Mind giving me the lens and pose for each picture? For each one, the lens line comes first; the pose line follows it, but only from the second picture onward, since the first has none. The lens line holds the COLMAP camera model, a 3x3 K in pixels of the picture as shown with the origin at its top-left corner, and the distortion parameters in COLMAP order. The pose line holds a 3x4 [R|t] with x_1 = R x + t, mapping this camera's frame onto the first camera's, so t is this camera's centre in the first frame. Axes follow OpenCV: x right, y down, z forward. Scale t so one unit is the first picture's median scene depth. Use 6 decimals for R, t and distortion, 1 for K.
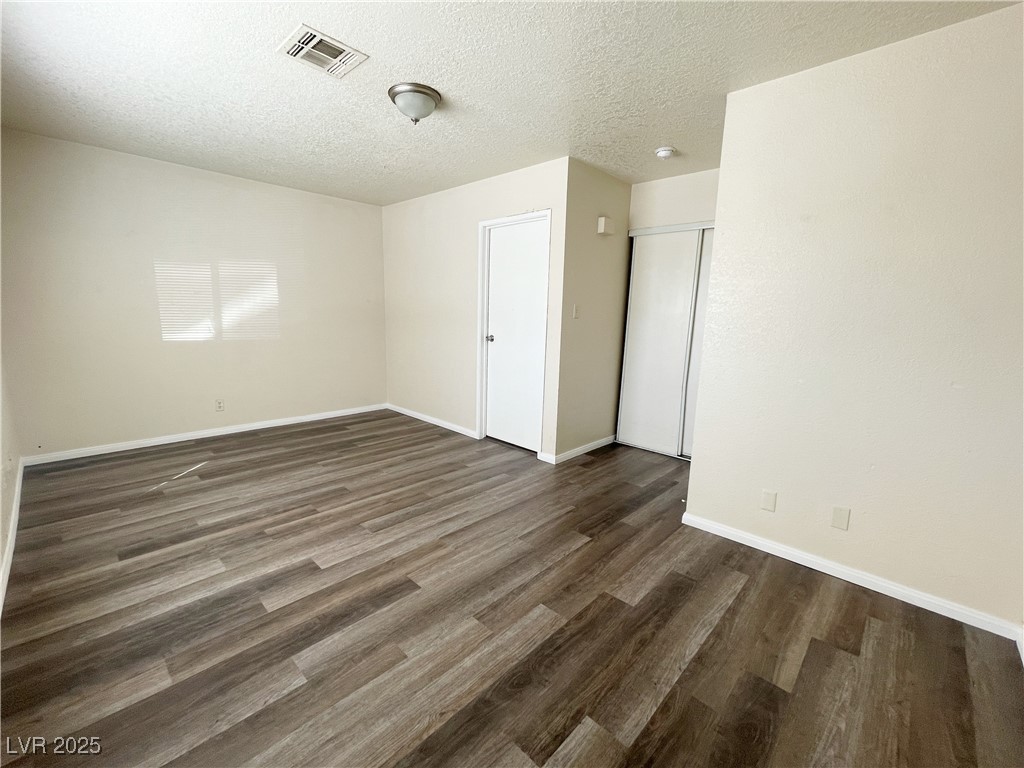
lens RADIAL K [[431.2, 0, 507.6], [0, 431.2, 384.4], [0, 0, 1]] dist [-0.001697, 0.000363]
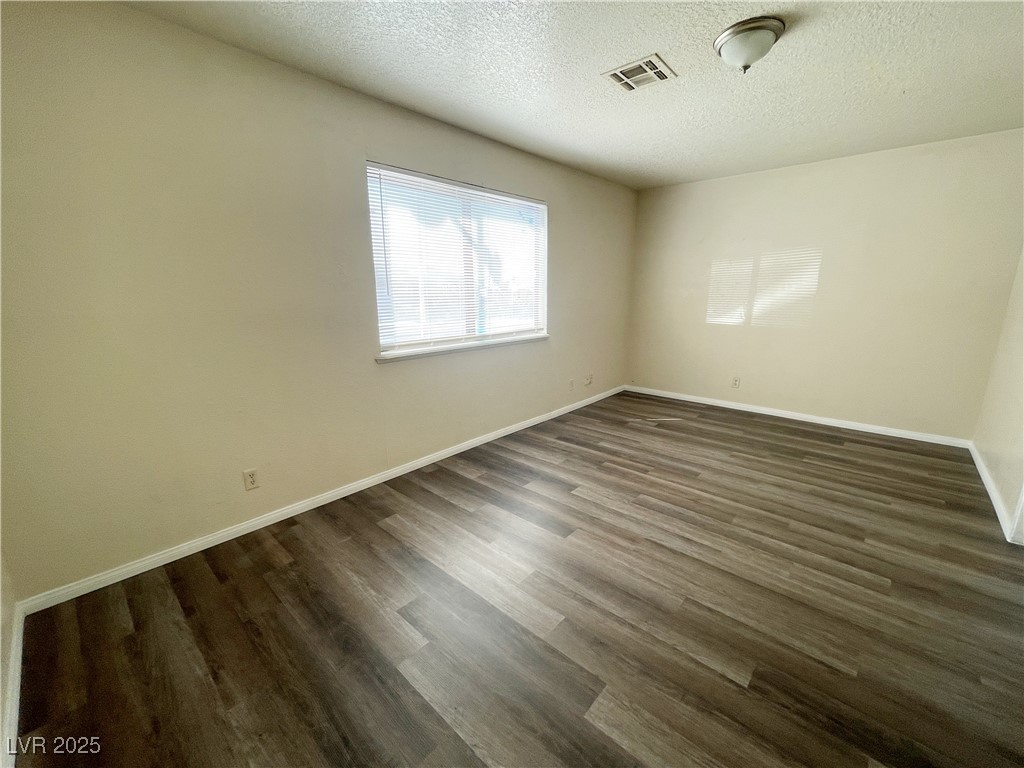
lens RADIAL K [[415.2, 0, 507.9], [0, 415.2, 382.4], [0, 0, 1]] dist [0.000074, 0.000760]
pose [[0.028868, 0.193024, -0.980769, 0.579462], [-0.165407, 0.968574, 0.185755, -0.084516], [0.985803, 0.156864, 0.059888, 0.509371]]
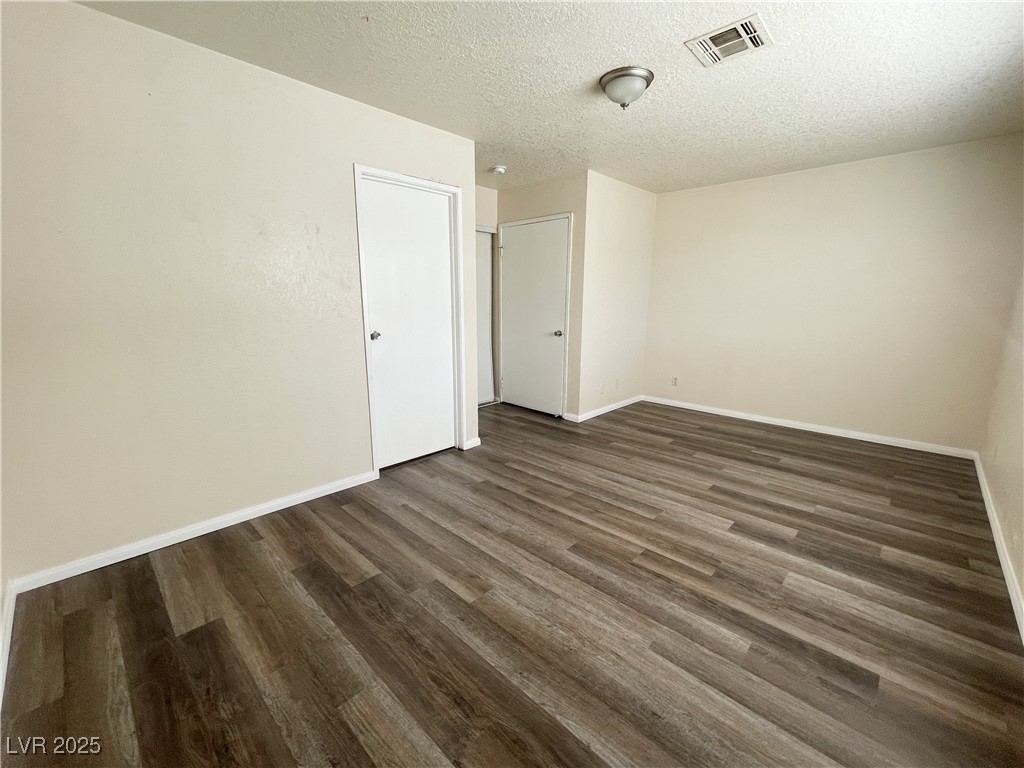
lens RADIAL K [[431.2, 0, 507.6], [0, 431.2, 384.4], [0, 0, 1]] dist [-0.001697, 0.000363]
pose [[-0.005507, -0.222897, 0.974826, -1.121562], [0.166576, 0.961016, 0.220681, -0.220870], [-0.986013, 0.163598, 0.031837, 1.138881]]
